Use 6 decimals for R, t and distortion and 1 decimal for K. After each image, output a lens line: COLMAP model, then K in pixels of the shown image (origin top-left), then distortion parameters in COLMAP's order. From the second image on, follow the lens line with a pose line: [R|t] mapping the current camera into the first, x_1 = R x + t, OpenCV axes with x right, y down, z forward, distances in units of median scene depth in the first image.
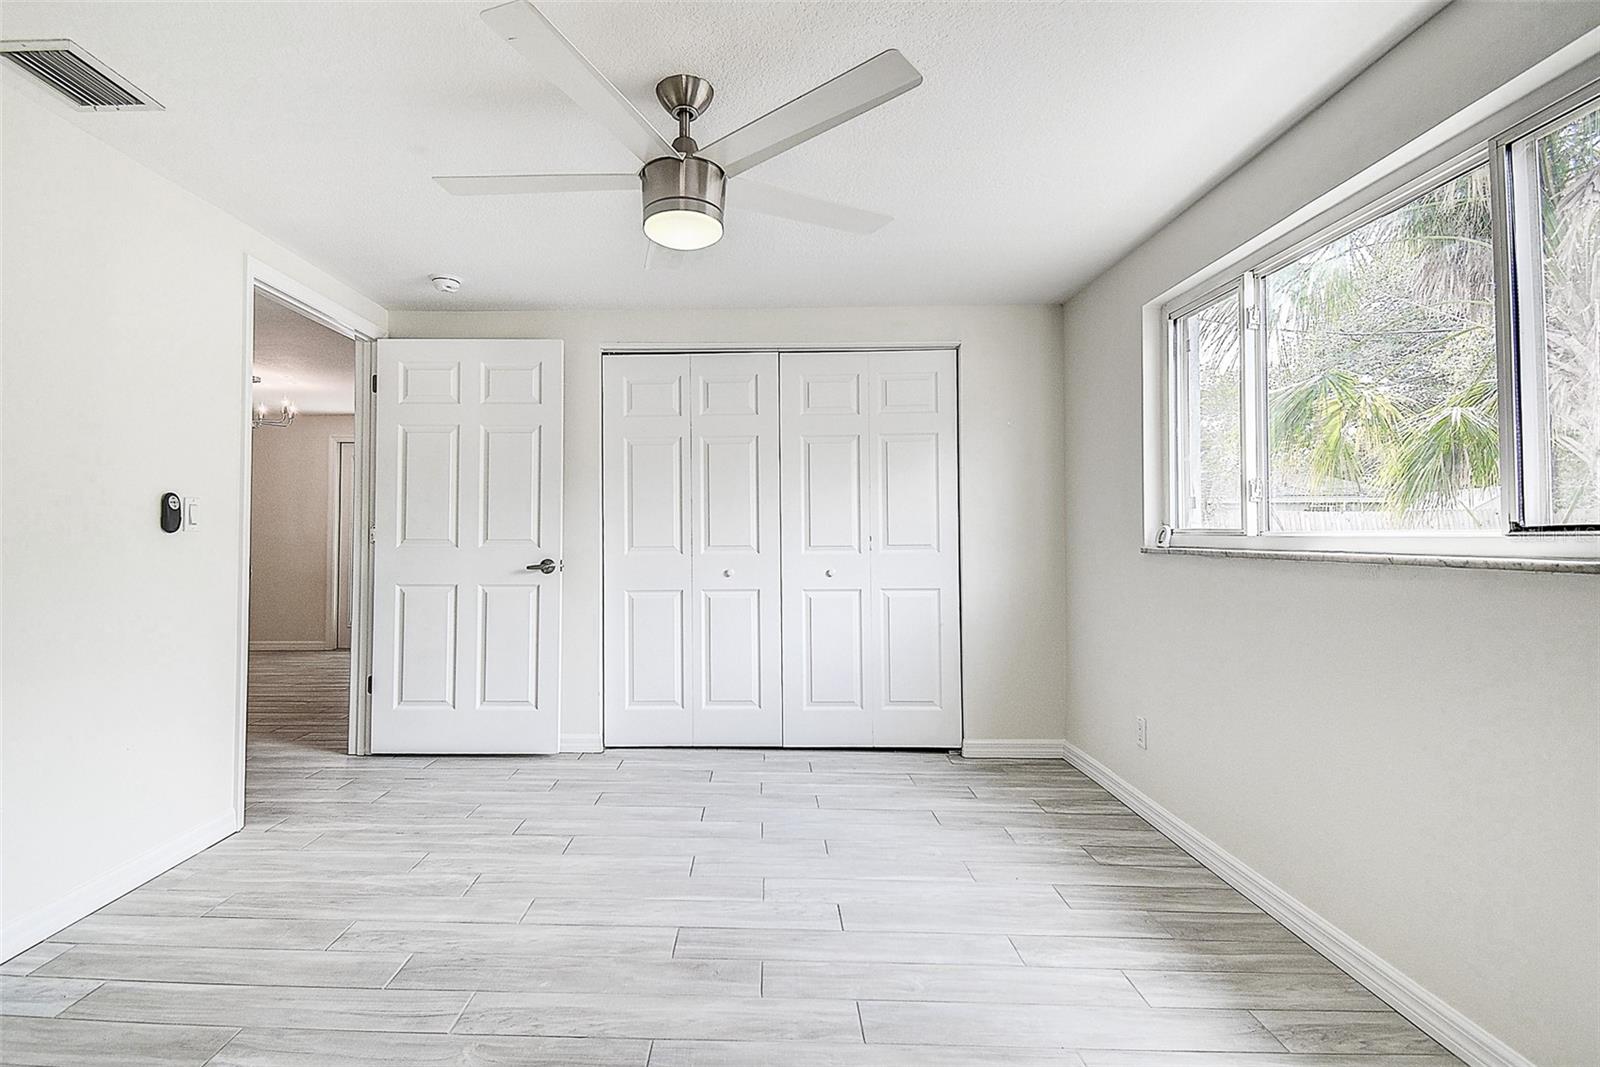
lens RADIAL K [[748.5, 0, 745.7], [0, 748.5, 523.1], [0, 0, 1]] dist [0.029313, -0.020987]
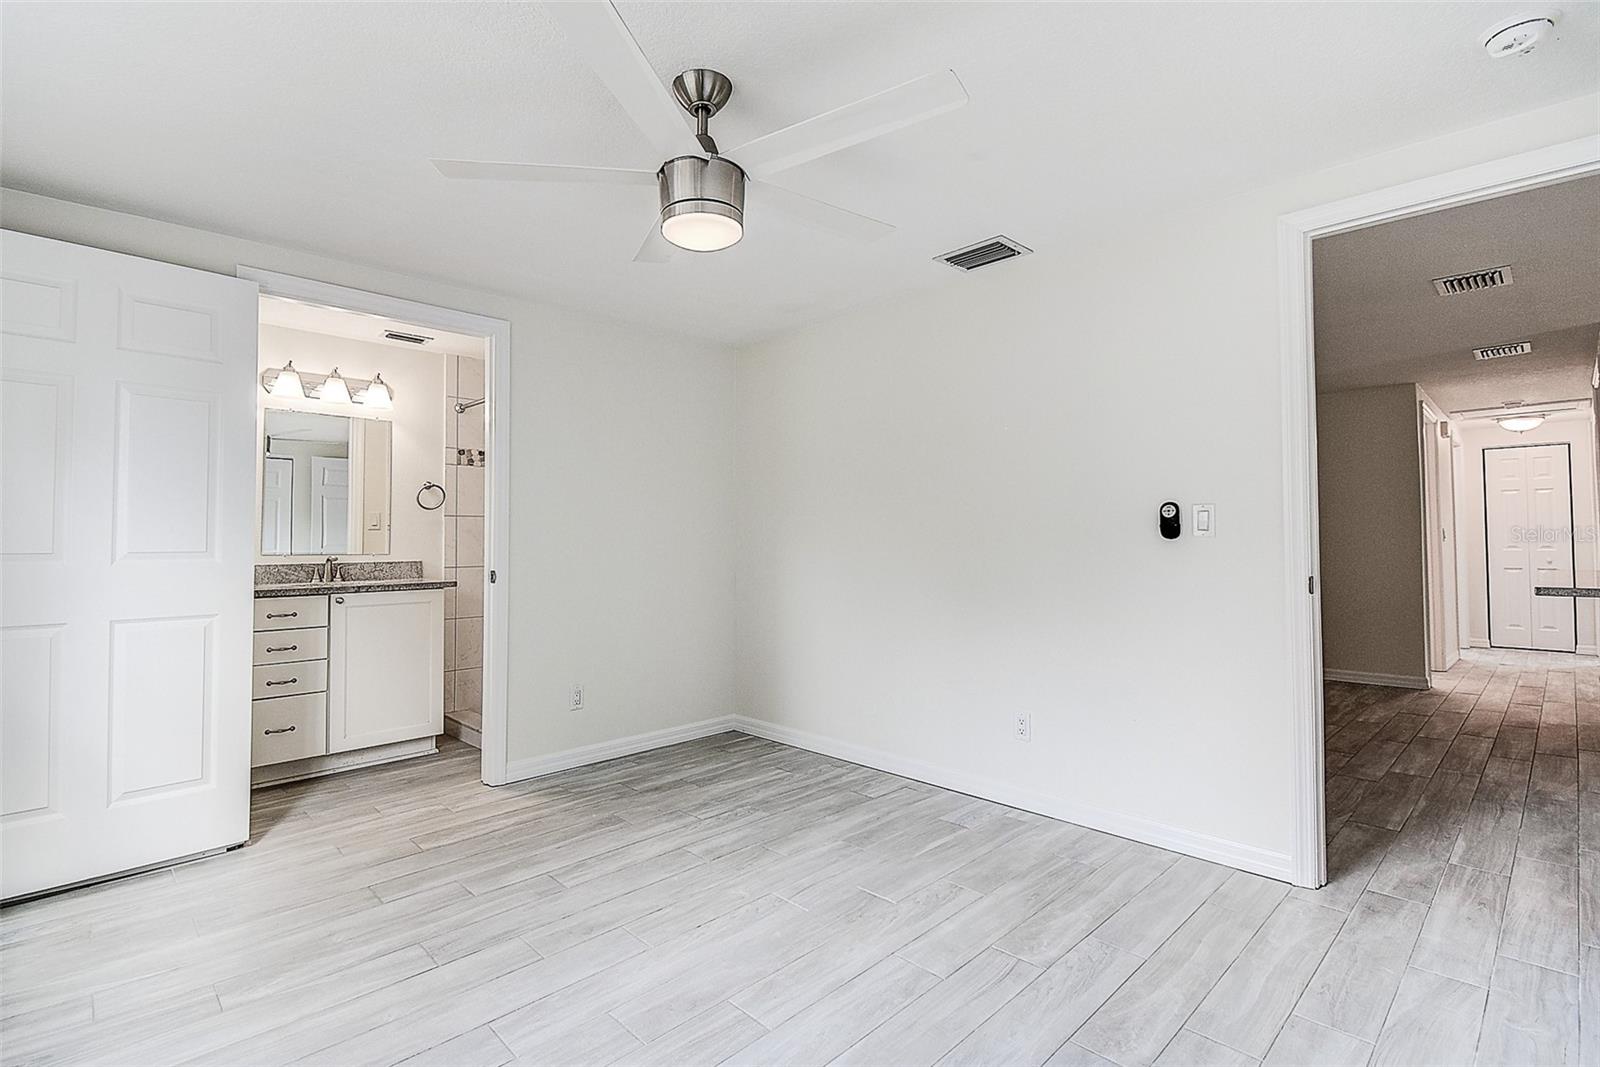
lens RADIAL K [[748.5, 0, 745.7], [0, 748.5, 523.1], [0, 0, 1]] dist [0.029313, -0.020987]
pose [[-0.711869, -0.014170, -0.702169, 0.532961], [0.016454, 0.999185, -0.036846, 0.023936], [0.702119, -0.037783, -0.711056, 1.652217]]
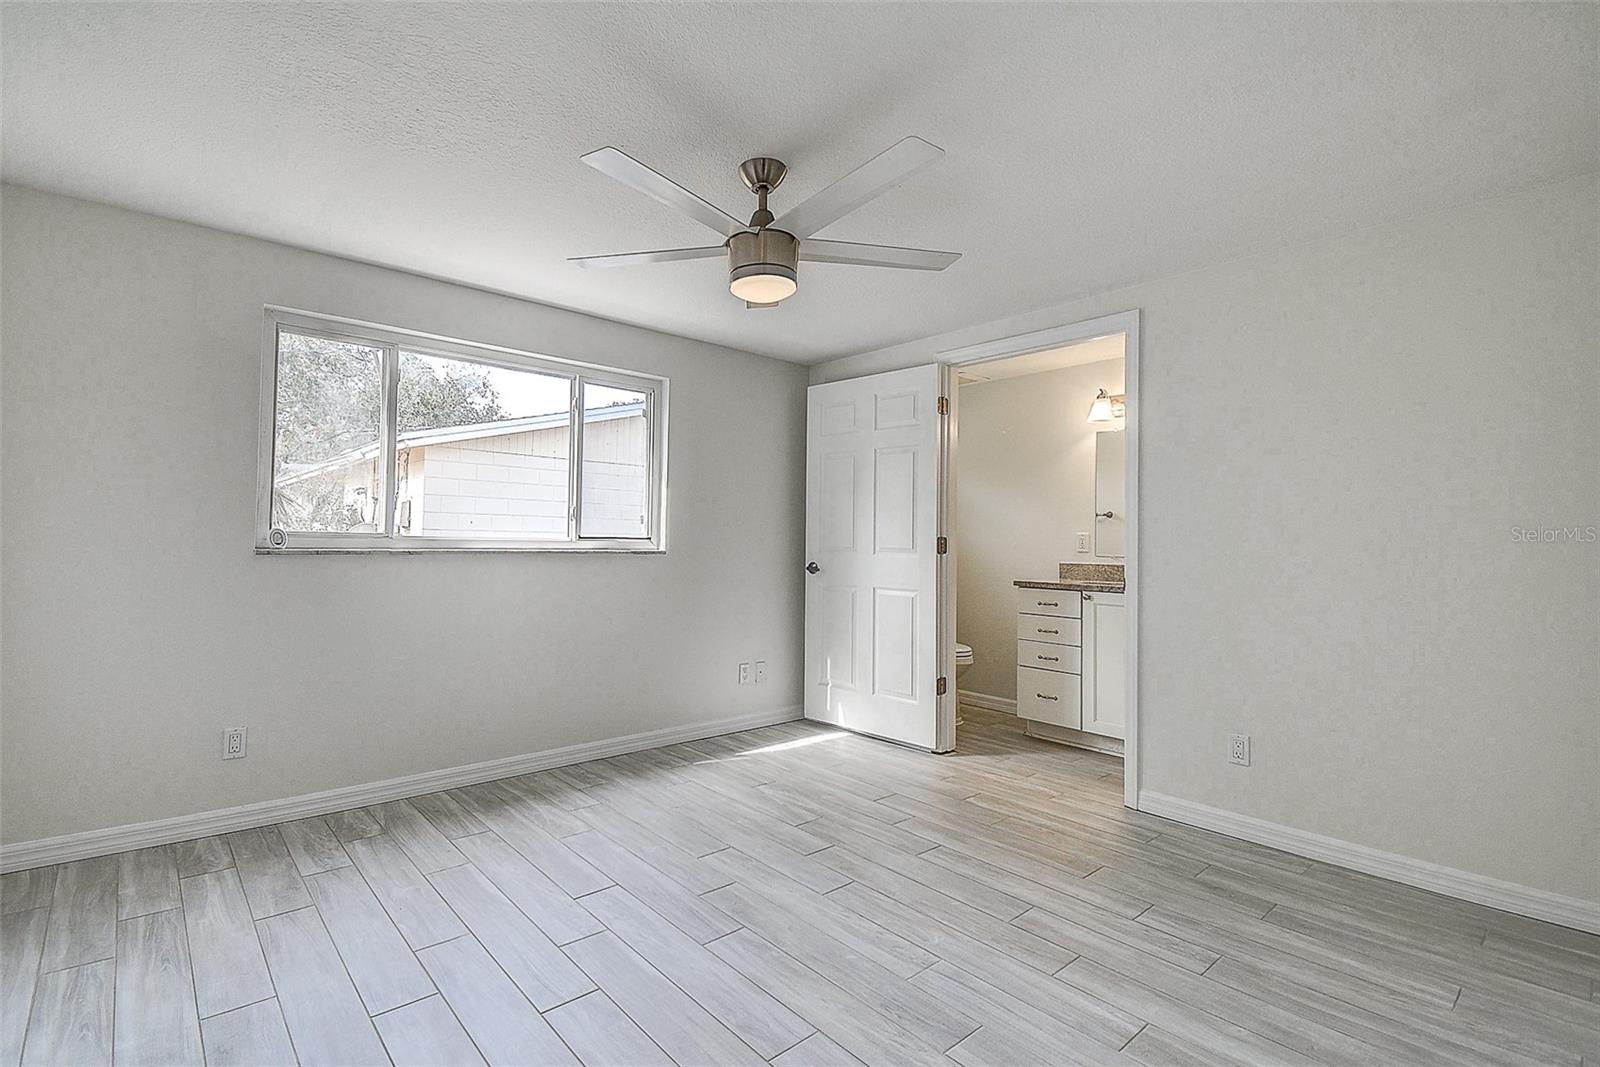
lens RADIAL K [[748.5, 0, 745.7], [0, 748.5, 523.1], [0, 0, 1]] dist [0.029313, -0.020987]
pose [[-0.657413, 0.005565, 0.753510, -0.909639], [-0.027285, 0.999141, -0.031185, 0.018857], [-0.753036, -0.041061, -0.656697, 1.701308]]
